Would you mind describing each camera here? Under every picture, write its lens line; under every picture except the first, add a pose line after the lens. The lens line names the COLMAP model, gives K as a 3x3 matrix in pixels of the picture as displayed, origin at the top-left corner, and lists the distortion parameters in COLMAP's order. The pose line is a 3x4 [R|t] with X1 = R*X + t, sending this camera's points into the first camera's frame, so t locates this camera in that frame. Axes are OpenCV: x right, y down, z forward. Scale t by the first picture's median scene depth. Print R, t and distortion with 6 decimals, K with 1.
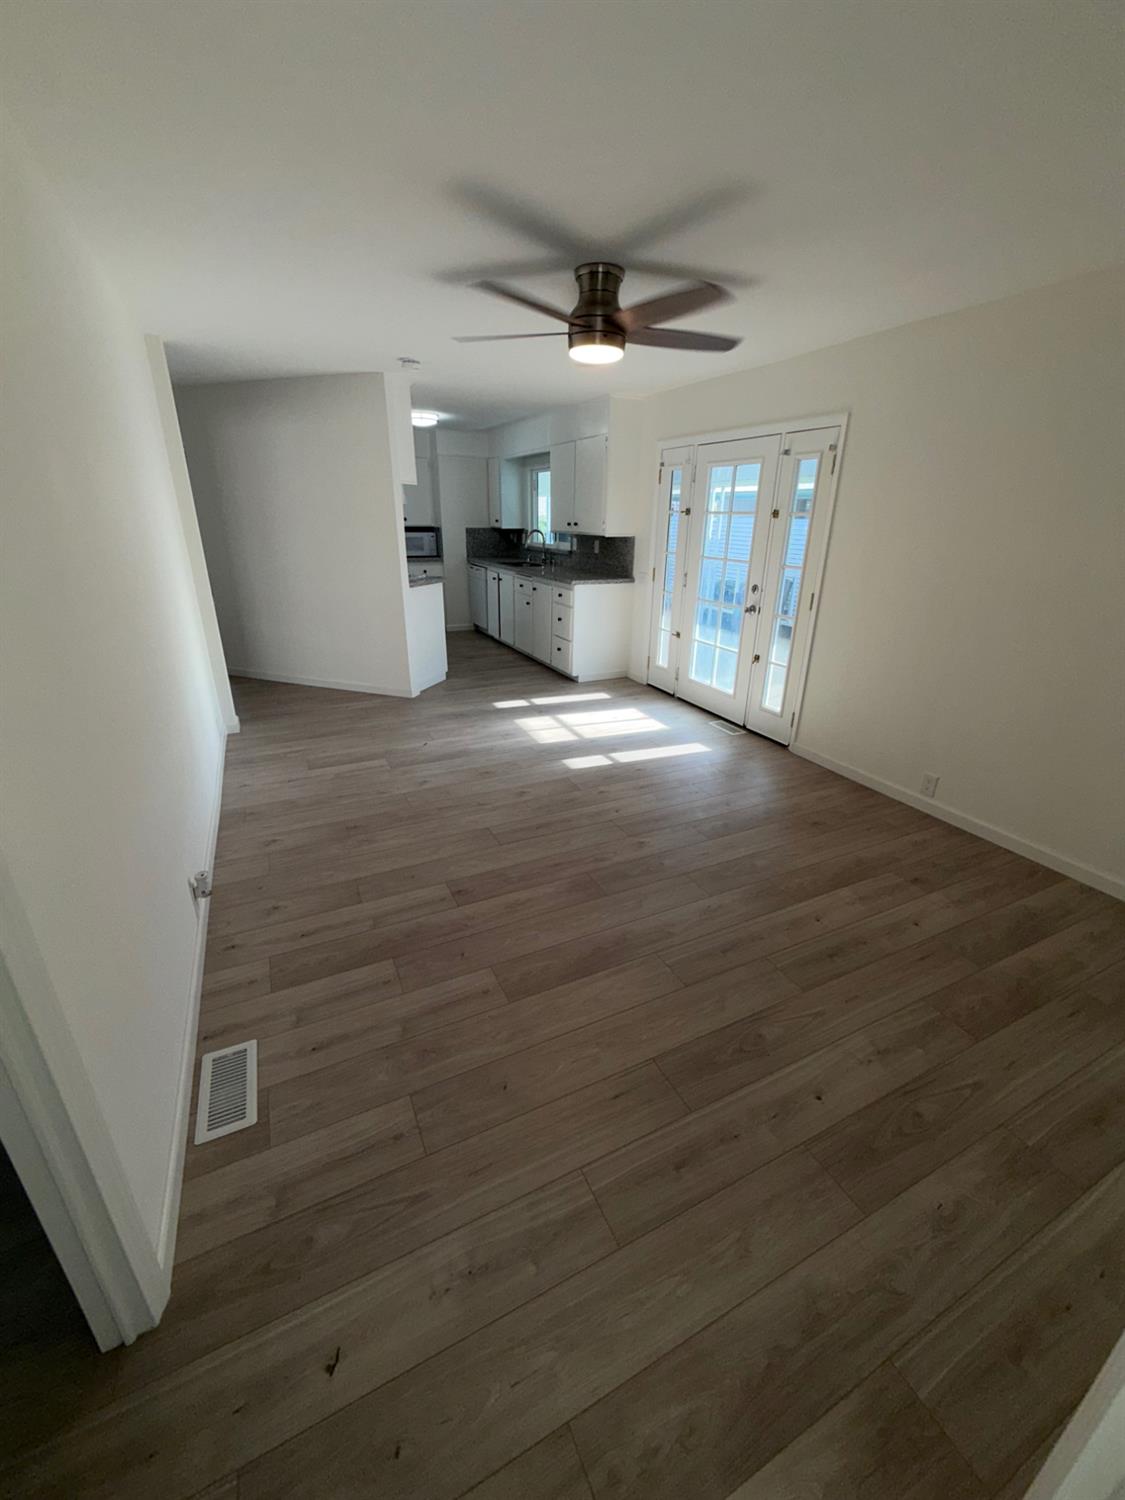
lens RADIAL K [[595.7, 0, 557.0], [0, 595.7, 741.7], [0, 0, 1]] dist [-0.001937, -0.000023]
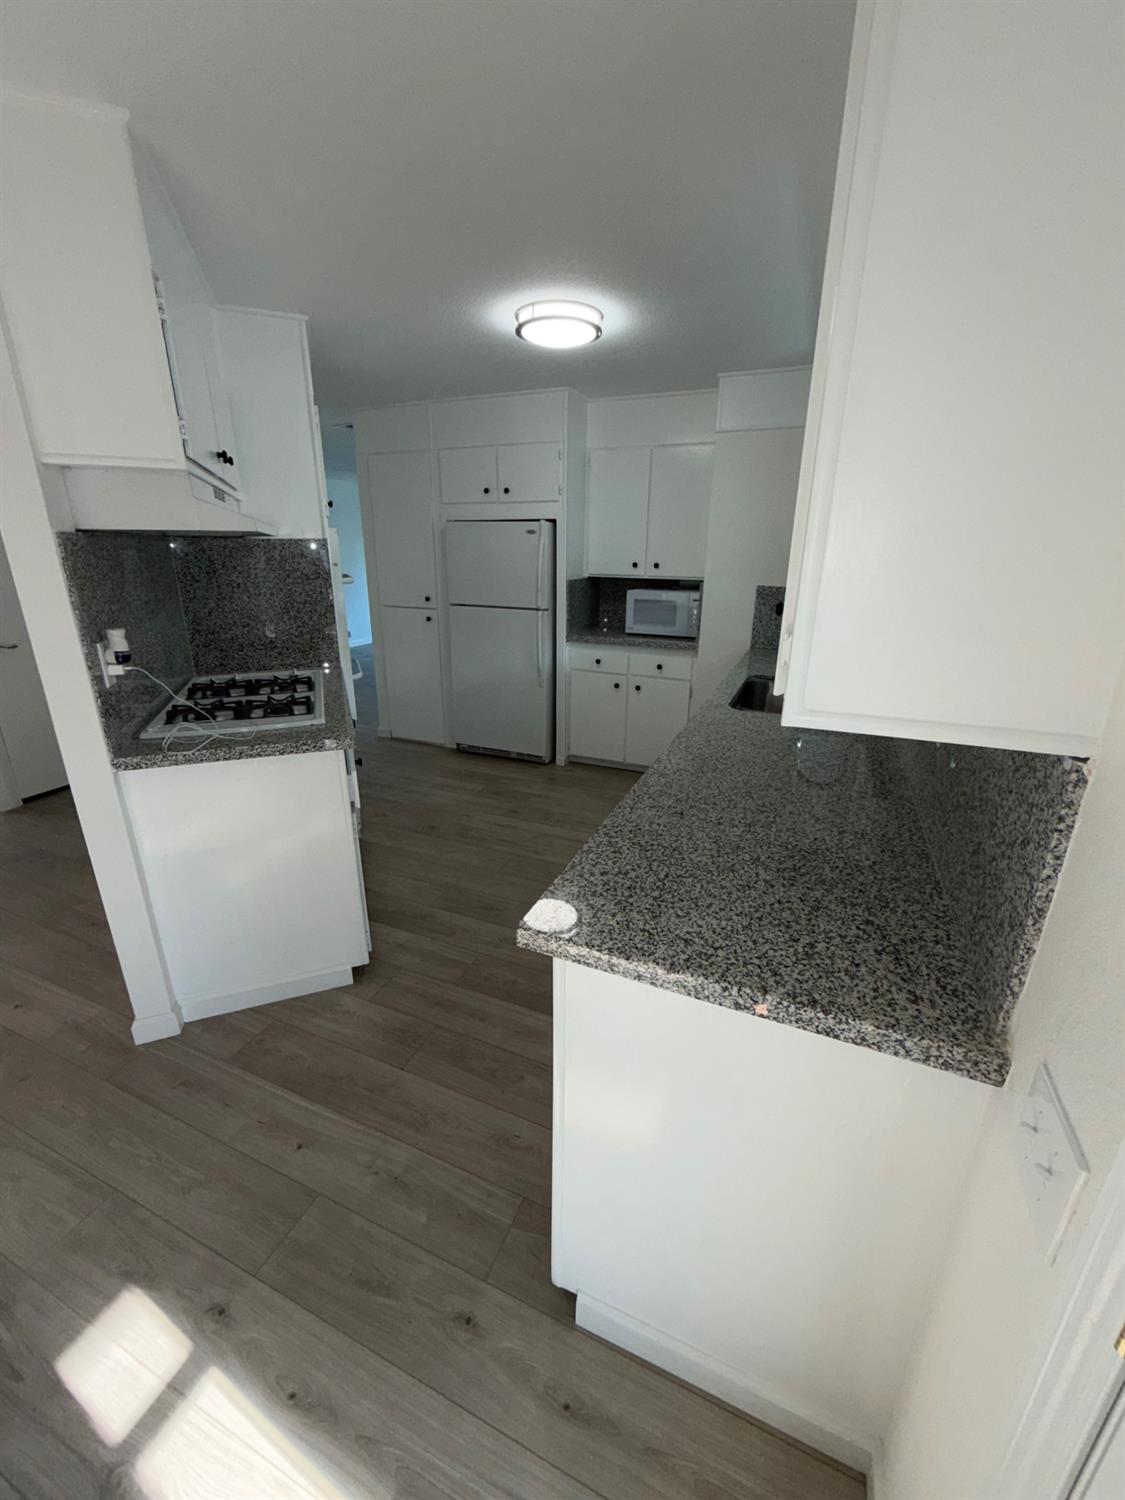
lens RADIAL K [[595.7, 0, 557.7], [0, 595.7, 750.2], [0, 0, 1]] dist [-0.001937, -0.000023]
pose [[0.654117, 0.230288, -0.720485, 0.225425], [-0.264296, 0.962073, 0.067556, -0.506976], [0.708716, 0.146232, 0.690172, 1.327772]]
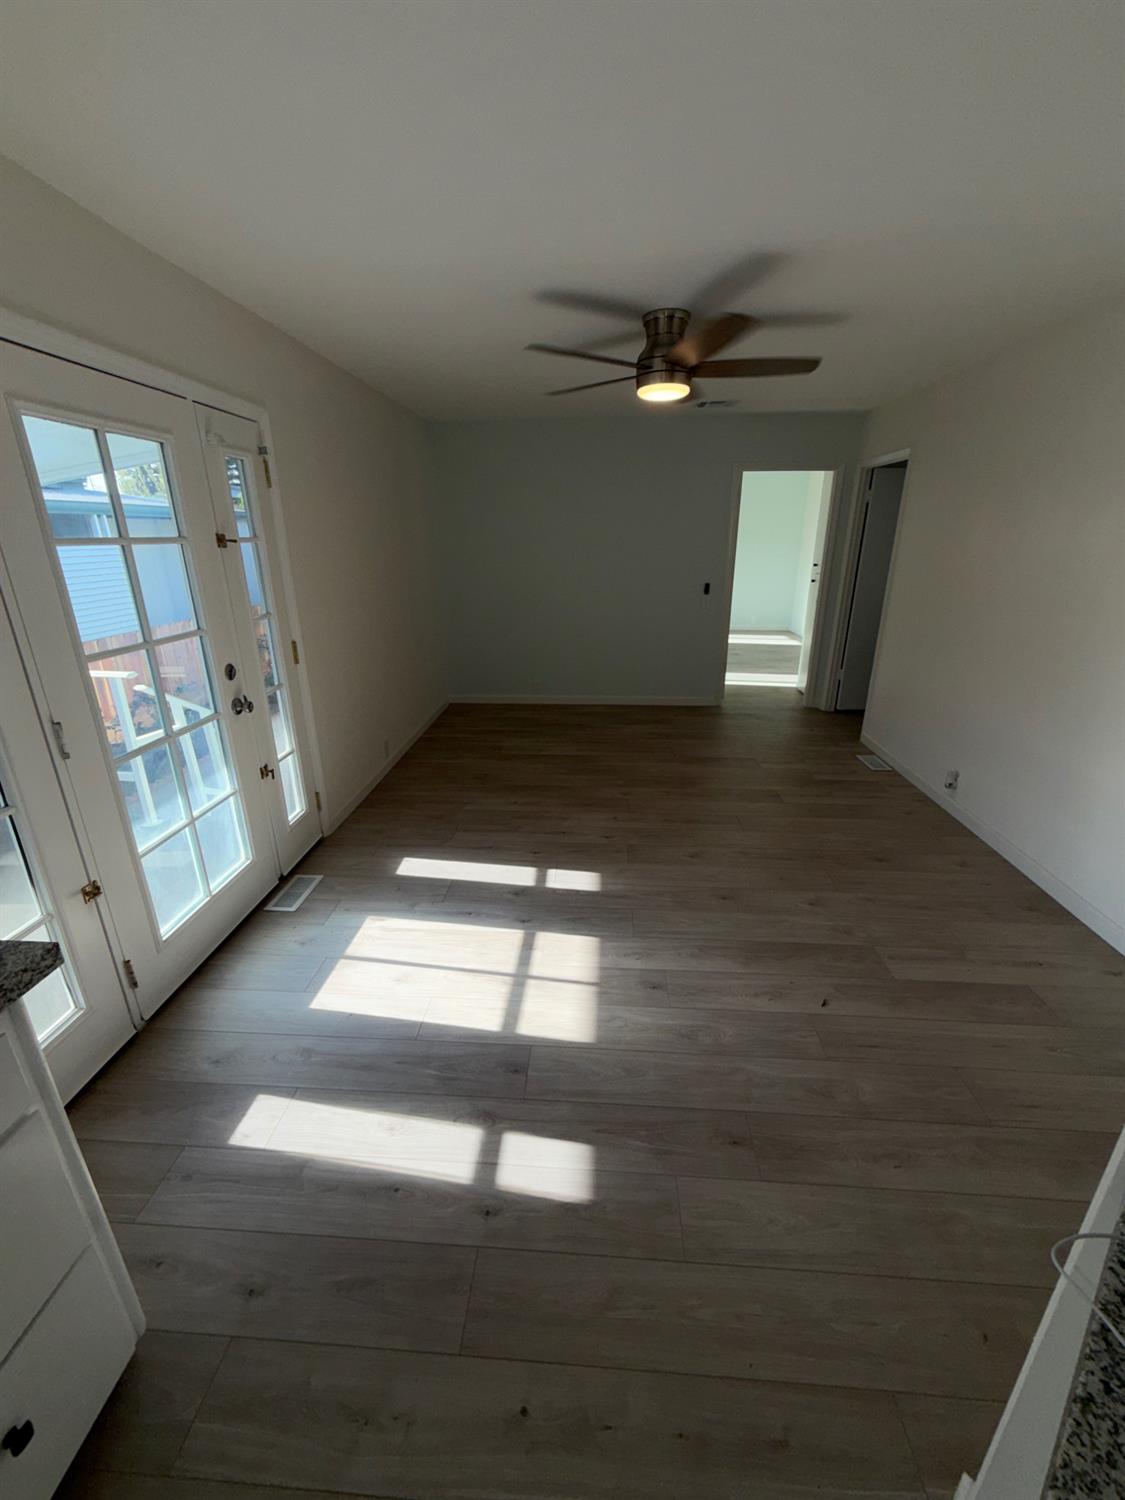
lens RADIAL K [[595.7, 0, 564.5], [0, 595.7, 743.4], [0, 0, 1]] dist [-0.001937, -0.000023]
pose [[-0.871802, -0.171394, 0.458895, -0.262669], [0.169410, 0.773497, 0.610739, -0.599088], [-0.459631, 0.610185, -0.645301, 1.522397]]
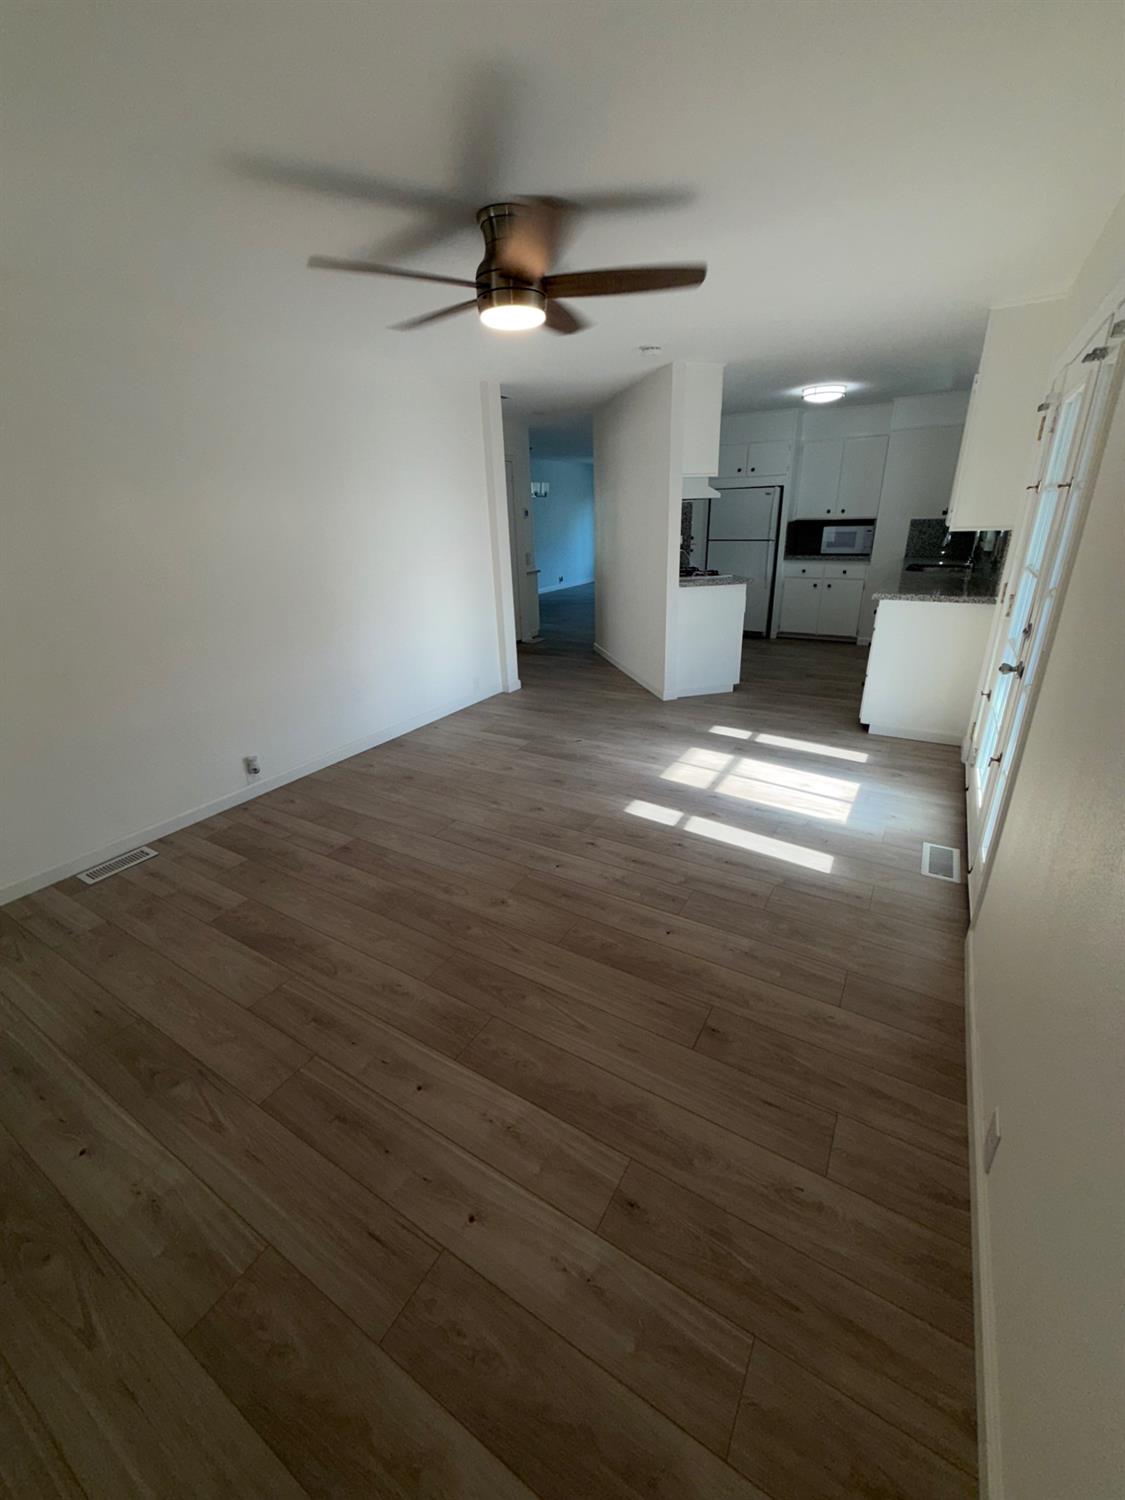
lens RADIAL K [[595.7, 0, 567.2], [0, 595.7, 740.4], [0, 0, 1]] dist [-0.001937, -0.000023]
pose [[0.548538, 0.270177, -0.791271, 0.665701], [-0.263148, 0.954049, 0.143333, -0.160571], [0.793637, 0.129598, 0.594429, 0.456756]]
